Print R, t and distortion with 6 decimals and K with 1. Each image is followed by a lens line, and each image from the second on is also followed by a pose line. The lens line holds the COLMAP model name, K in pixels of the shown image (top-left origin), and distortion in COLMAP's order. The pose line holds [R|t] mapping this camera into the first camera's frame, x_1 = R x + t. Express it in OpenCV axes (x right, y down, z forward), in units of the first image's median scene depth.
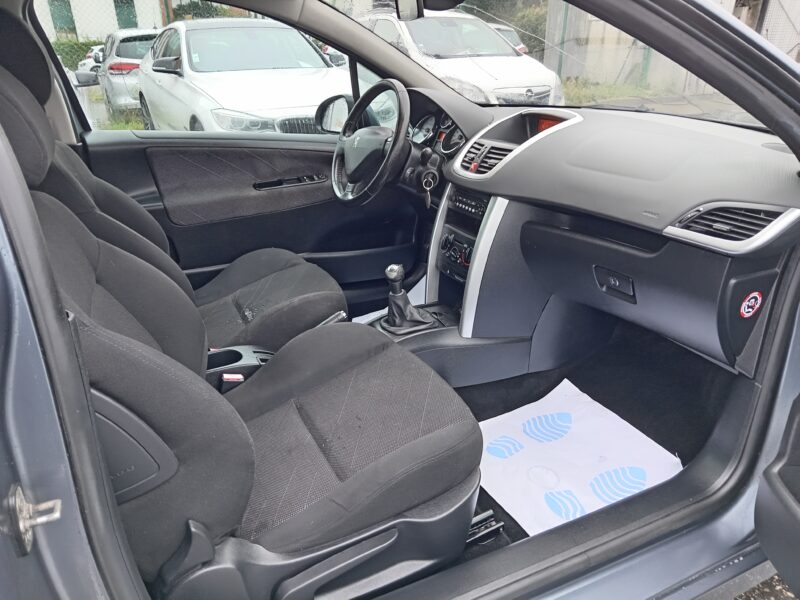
lens RADIAL K [[610.0, 0, 400.0], [0, 610.0, 300.0], [0, 0, 1]] dist [-0.004697, 0.000679]
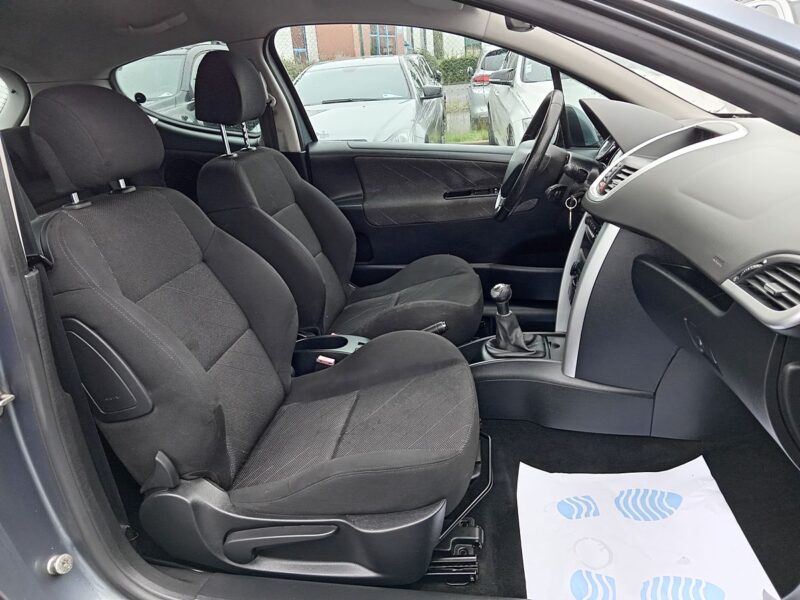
lens RADIAL K [[613.1, 0, 400.0], [0, 613.1, 300.0], [0, 0, 1]] dist [0.063498, -0.209844]
pose [[0.810778, 0.154476, -0.564603, 0.399676], [-0.160528, 0.986248, 0.039318, -0.044096], [0.562912, 0.058756, 0.824426, 0.107051]]
